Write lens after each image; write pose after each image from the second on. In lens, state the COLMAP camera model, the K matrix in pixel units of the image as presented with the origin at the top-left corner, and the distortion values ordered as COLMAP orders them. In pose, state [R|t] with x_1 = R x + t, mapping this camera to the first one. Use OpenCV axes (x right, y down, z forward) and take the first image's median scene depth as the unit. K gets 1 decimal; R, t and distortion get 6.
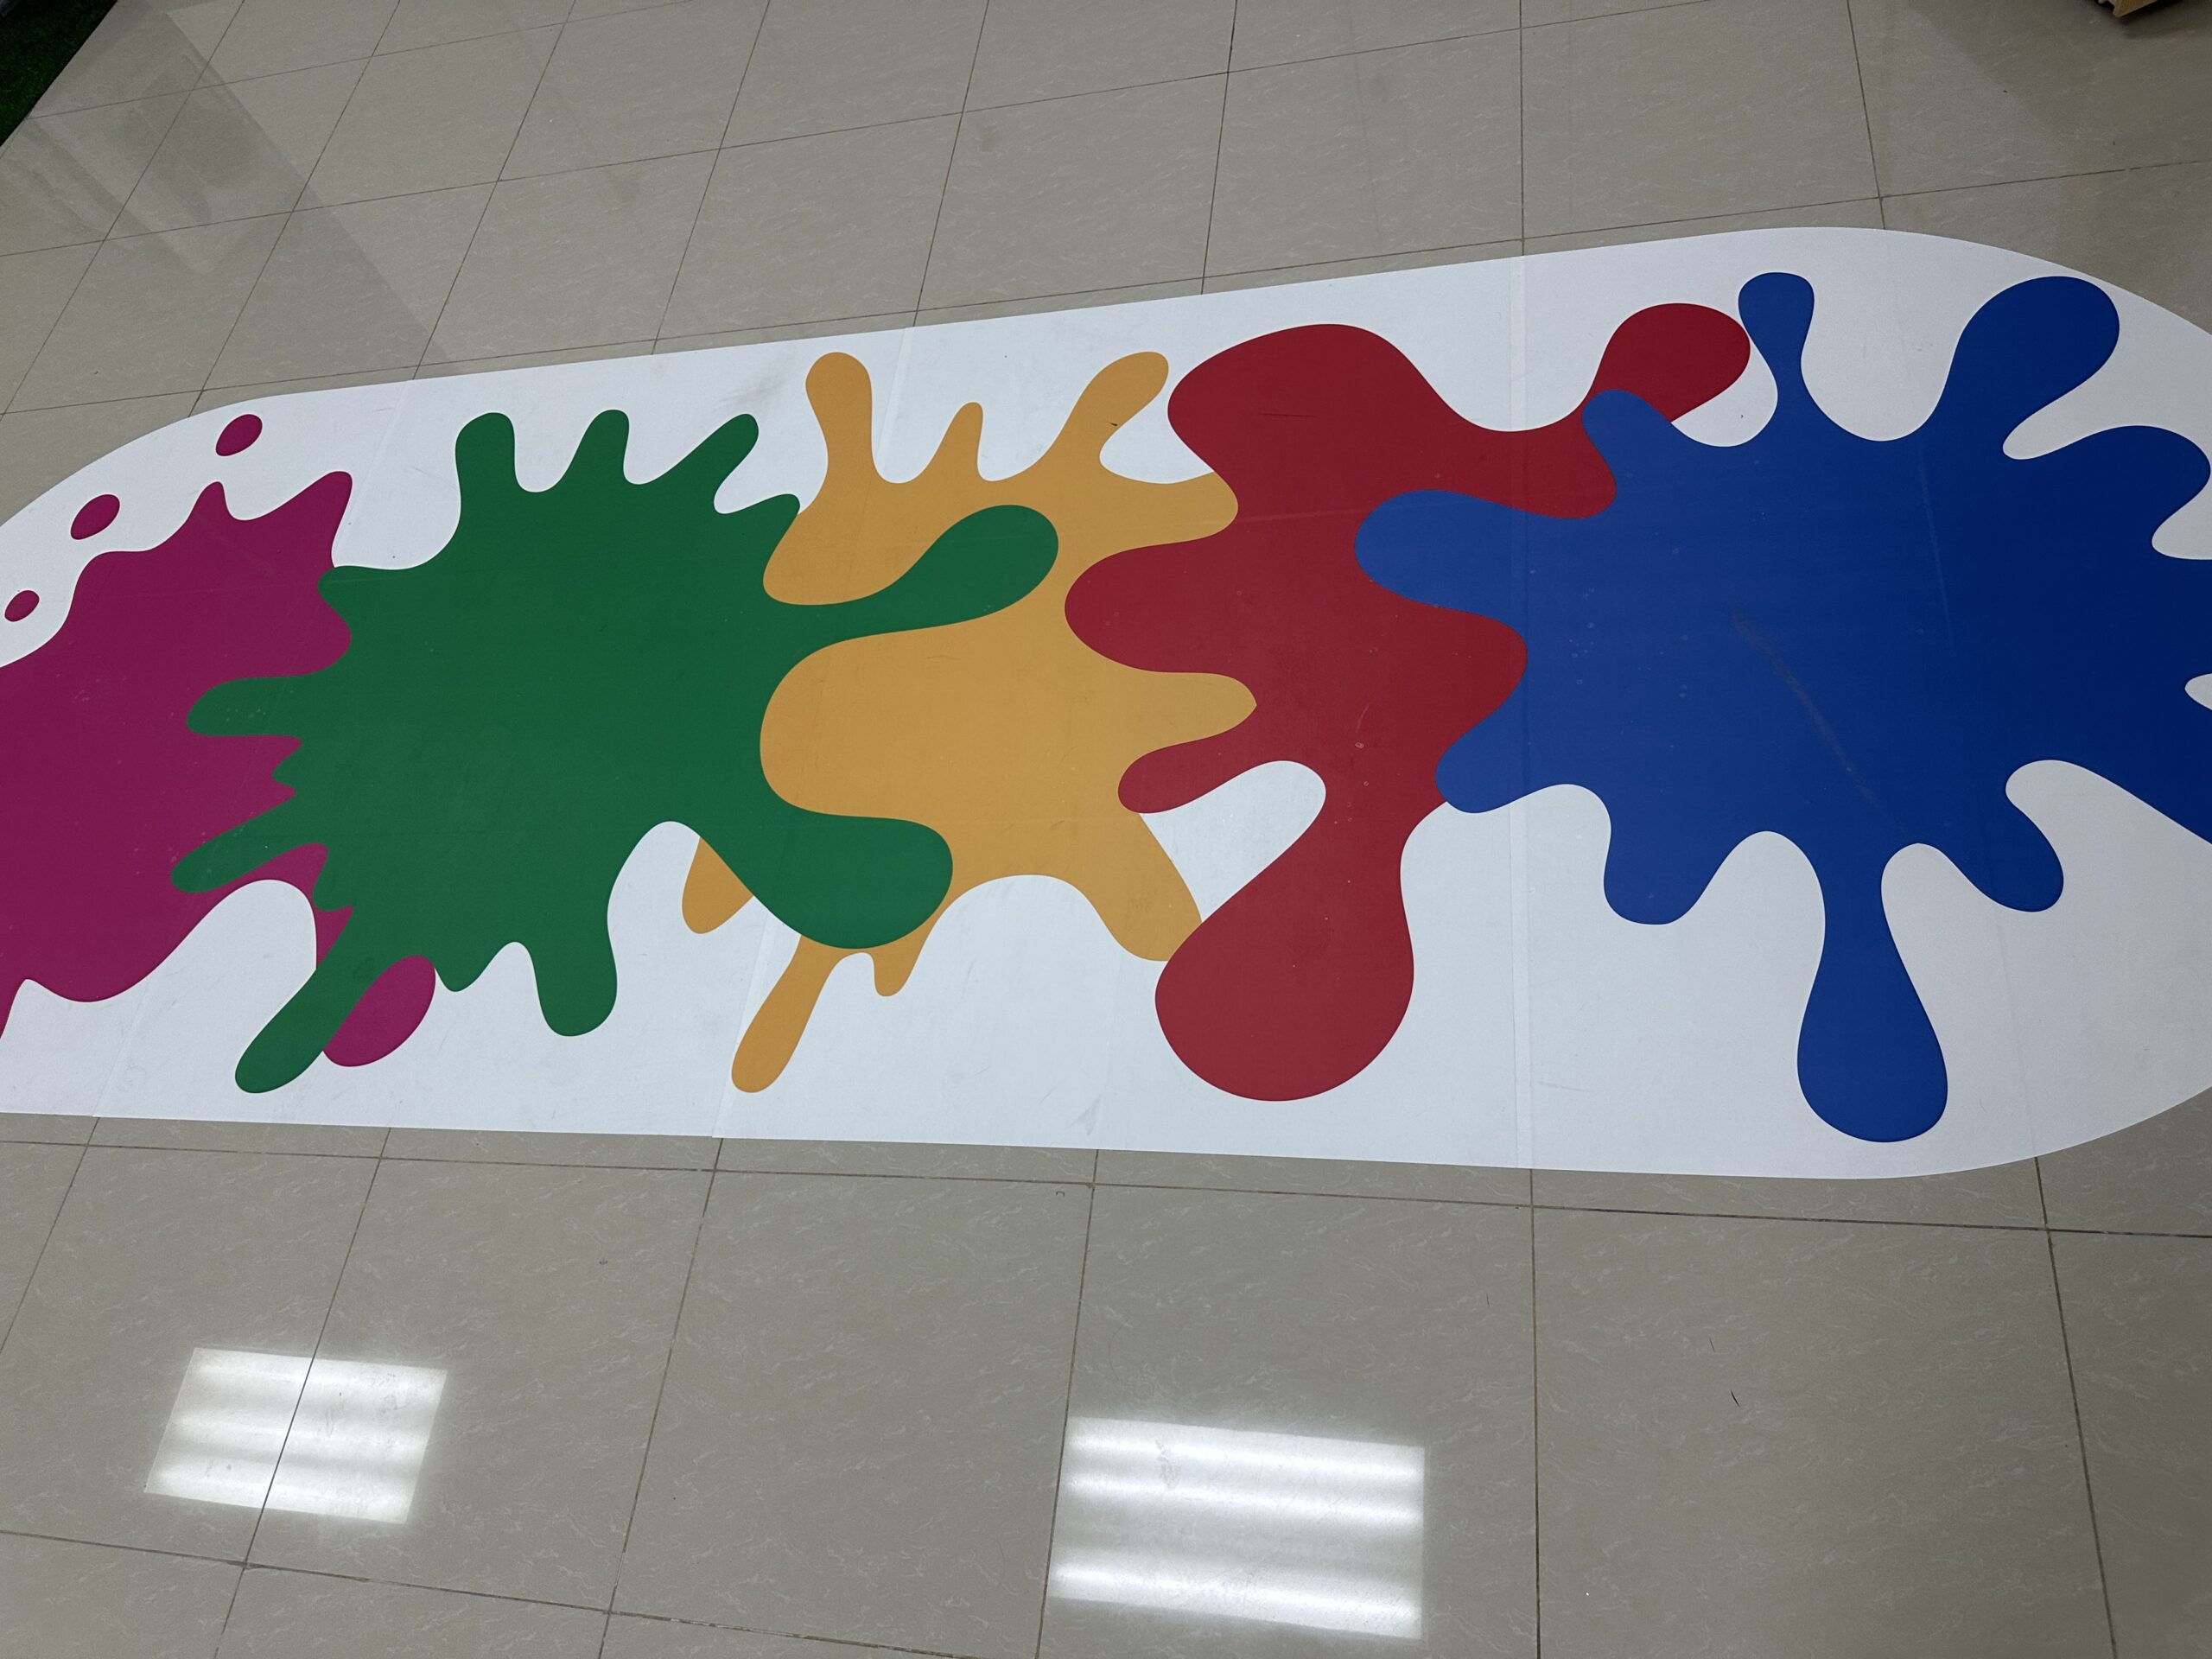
lens RADIAL K [[1515.6, 0, 1106.0], [0, 1515.6, 829.5], [0, 0, 1]] dist [0.088362, -0.163065]
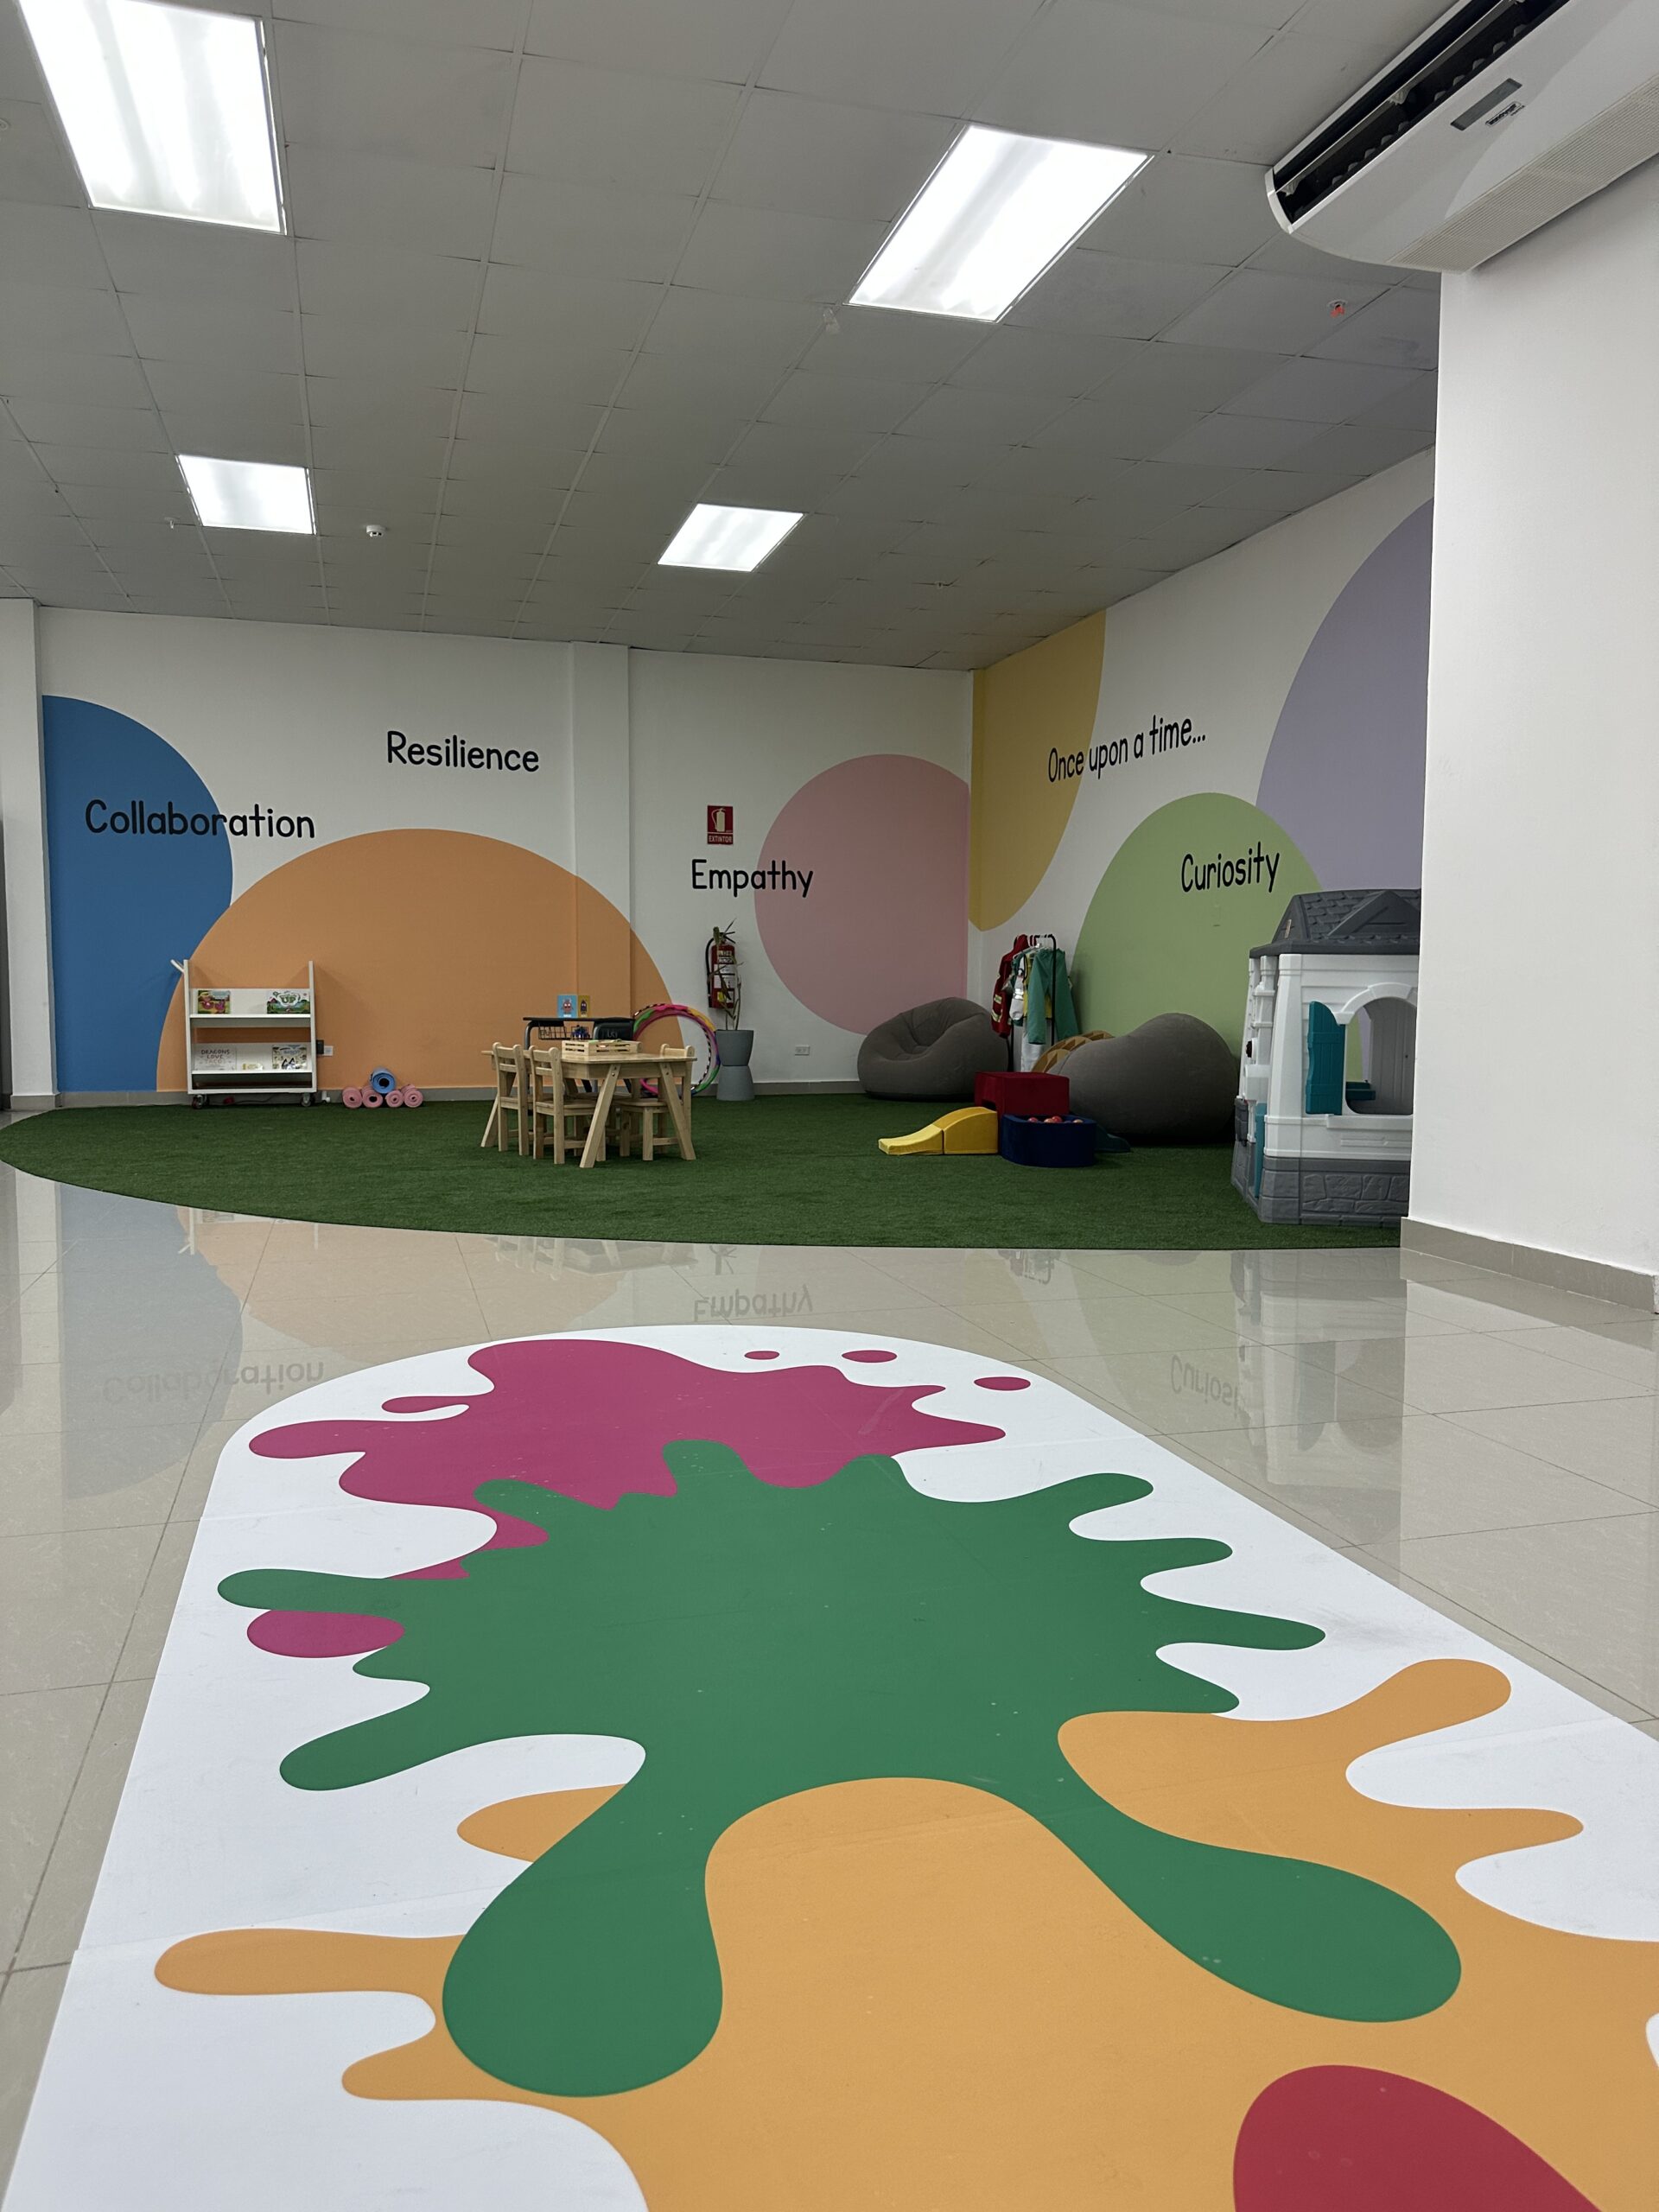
lens RADIAL K [[1515.6, 0, 829.5], [0, 1515.6, 1106.0], [0, 0, 1]] dist [0.088362, -0.163065]
pose [[0.379057, 0.309452, -0.872098, 0.230577], [-0.852969, 0.482286, -0.199610, -0.075422], [0.358831, 0.819536, 0.446767, 0.506946]]
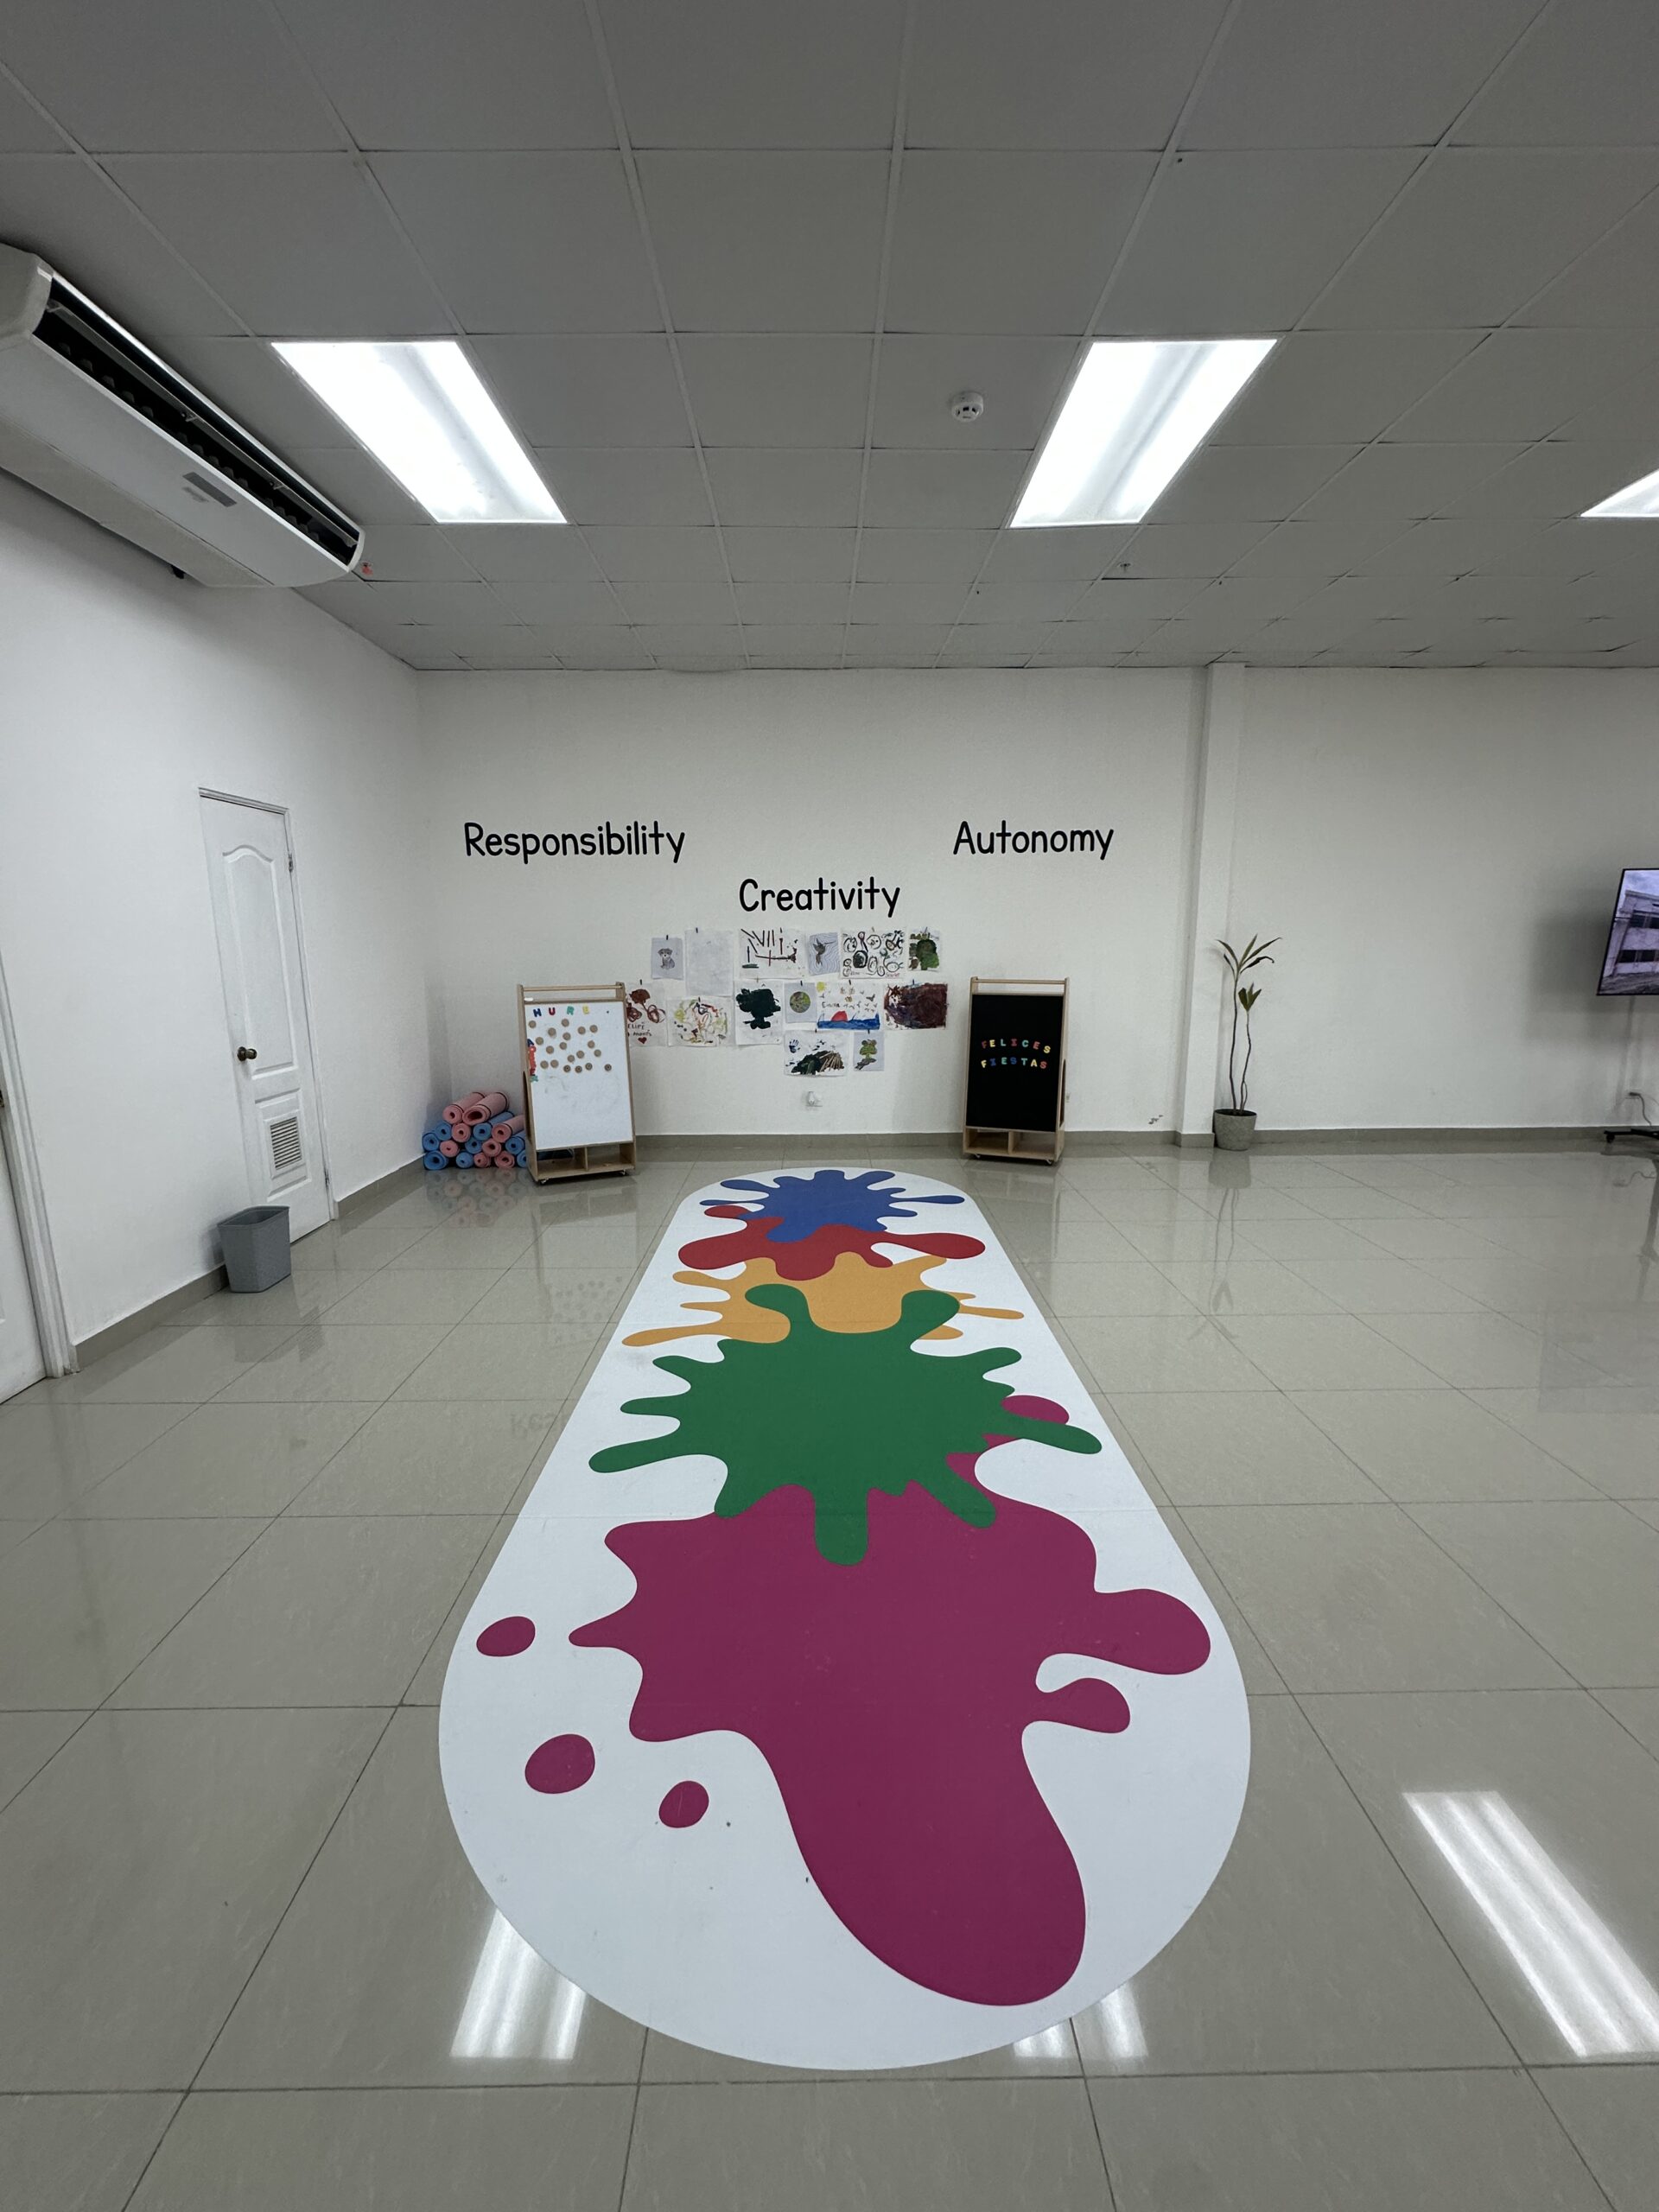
lens RADIAL K [[878.1, 0, 835.9], [0, 878.1, 1094.7], [0, 0, 1]] dist [-0.025255, 0.000064]
pose [[-0.121093, 0.064165, 0.990565, -1.511093], [0.887278, 0.454414, 0.079031, -0.356067], [-0.445056, 0.888477, -0.111959, 0.866835]]
